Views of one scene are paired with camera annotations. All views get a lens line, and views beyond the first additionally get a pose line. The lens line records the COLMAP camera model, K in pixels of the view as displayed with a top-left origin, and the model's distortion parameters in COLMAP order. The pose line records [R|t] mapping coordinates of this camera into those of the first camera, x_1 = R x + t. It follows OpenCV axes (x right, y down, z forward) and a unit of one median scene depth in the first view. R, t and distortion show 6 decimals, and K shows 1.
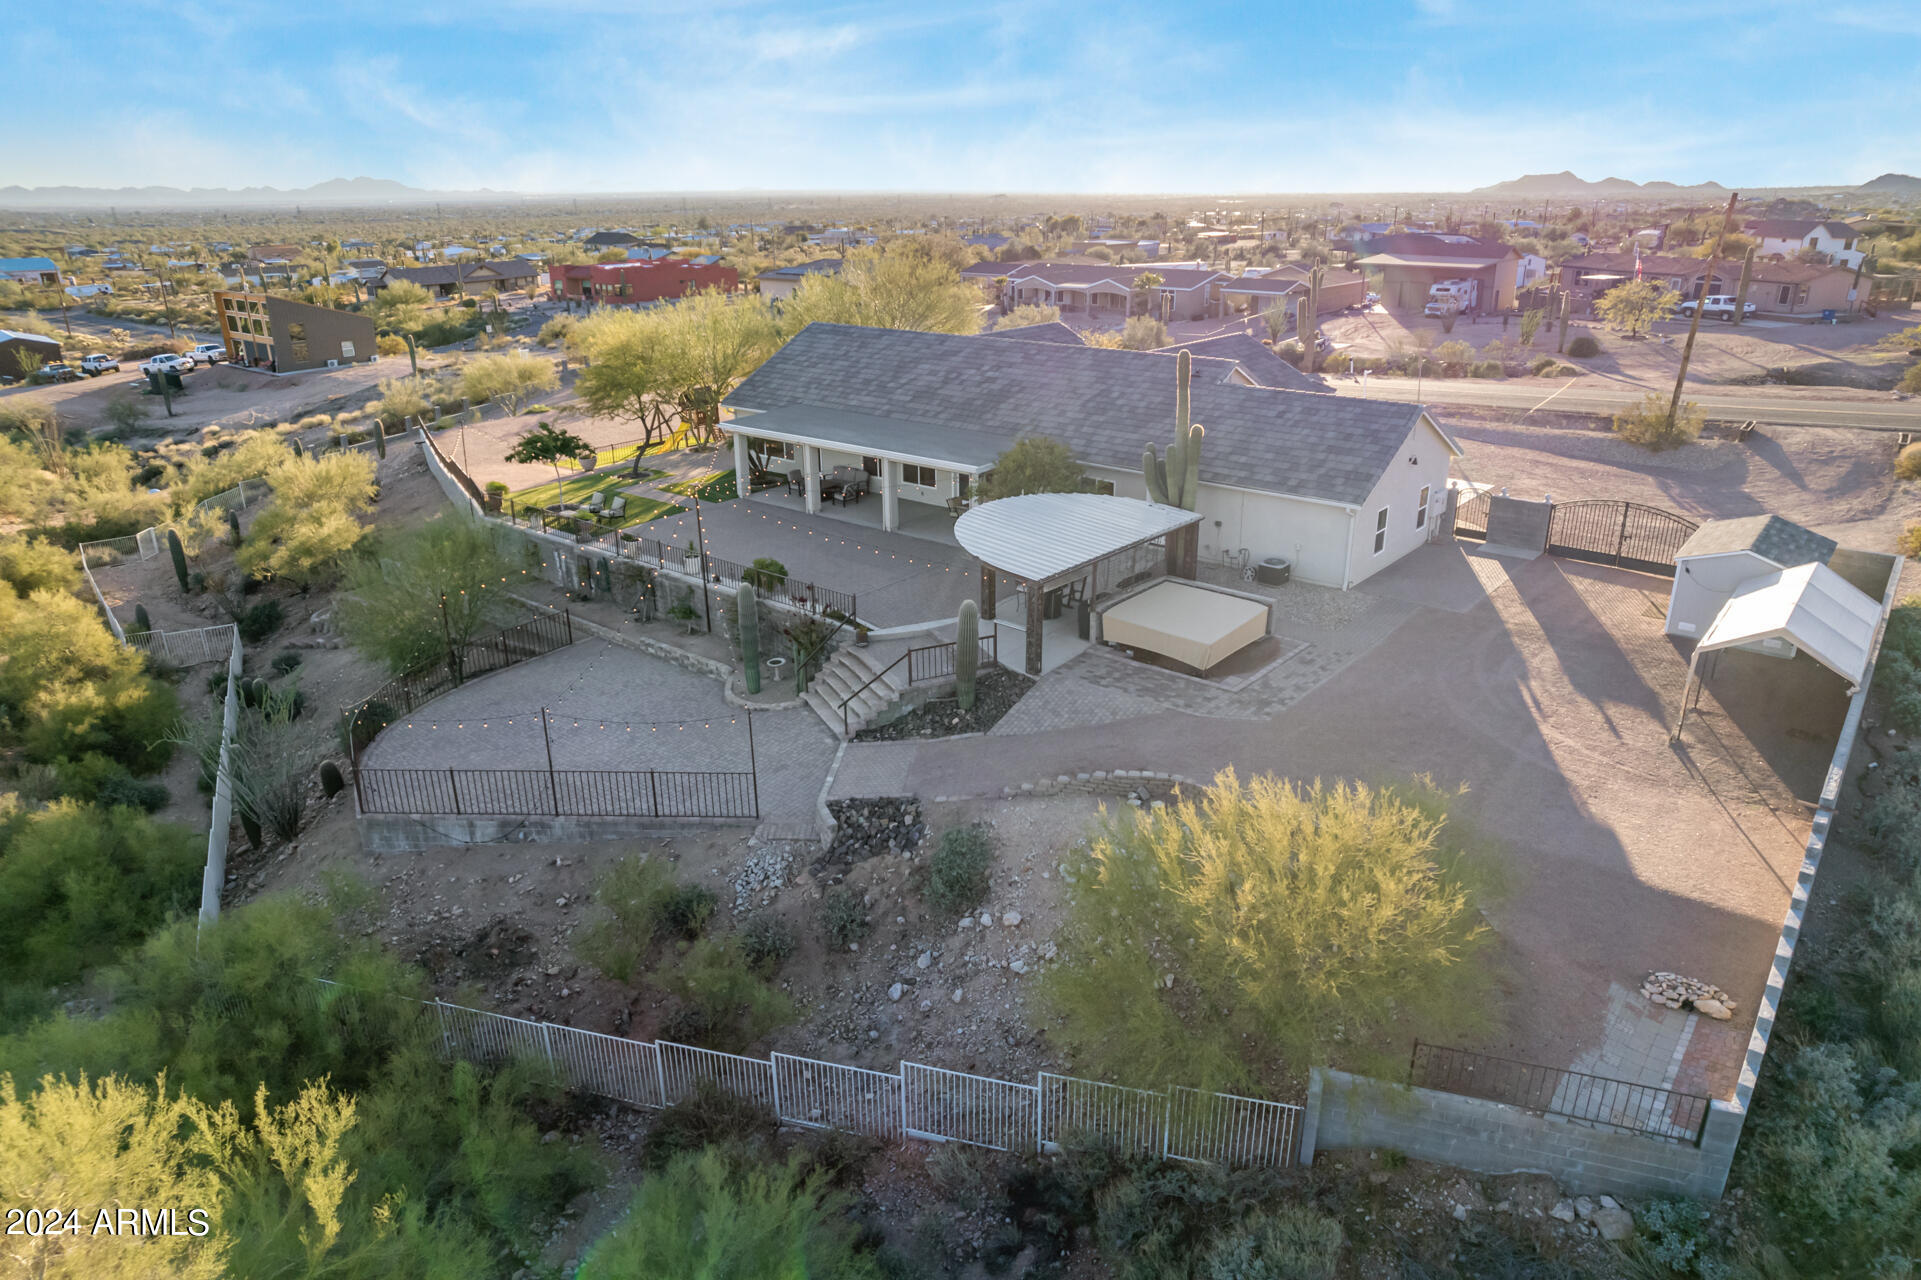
lens RADIAL K [[1231.2, 0, 966.7], [0, 1231.2, 637.5], [0, 0, 1]] dist [-0.080512, 0.073719]
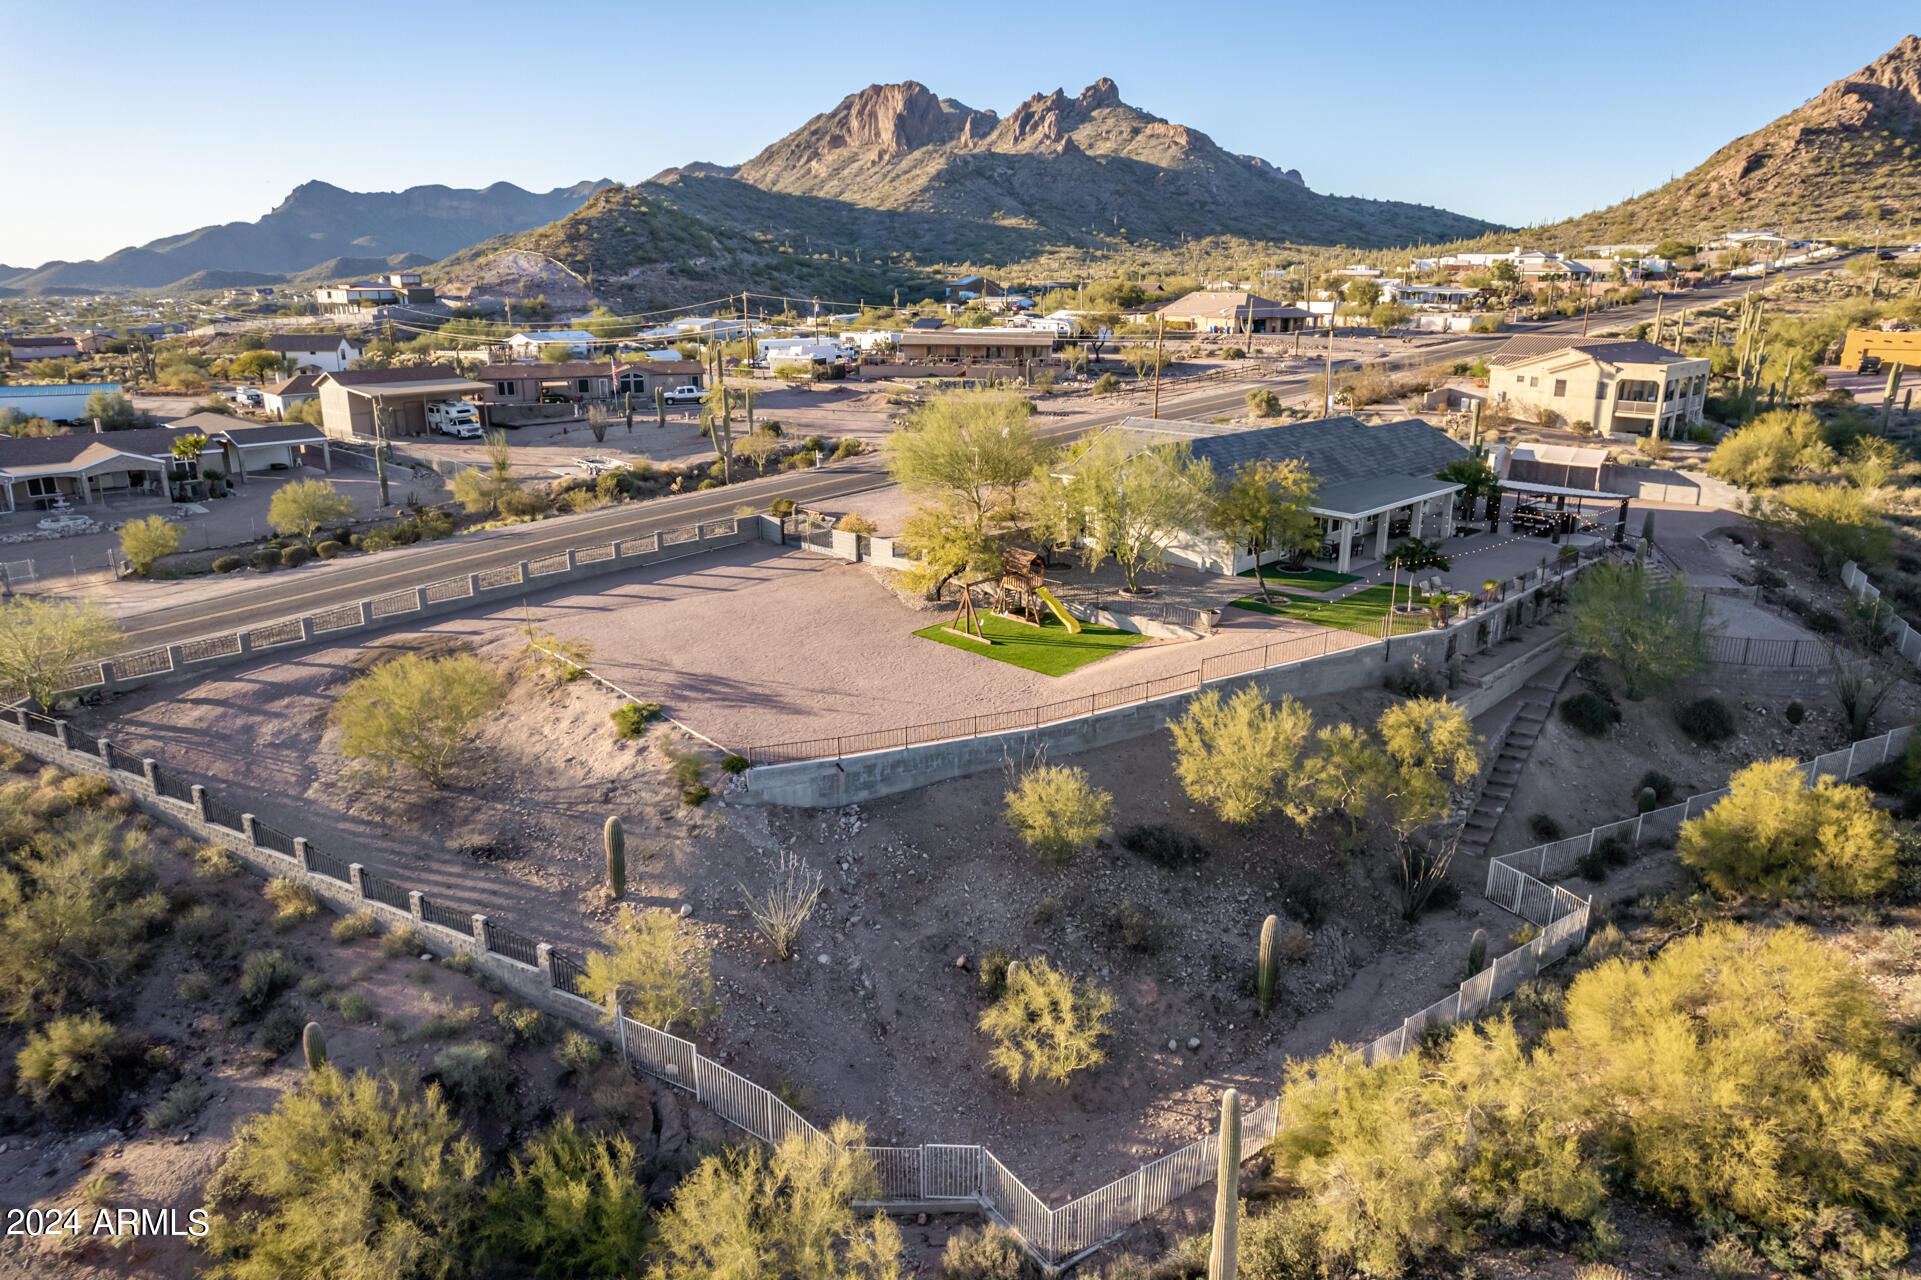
lens RADIAL K [[1213.1, 0, 964.9], [0, 1213.1, 657.0], [0, 0, 1]] dist [-0.068357, 0.051454]
pose [[0.089940, -0.290112, 0.952757, -1.700928], [0.350817, 0.904550, 0.242316, -0.565224], [-0.932115, 0.312449, 0.183132, 1.404156]]
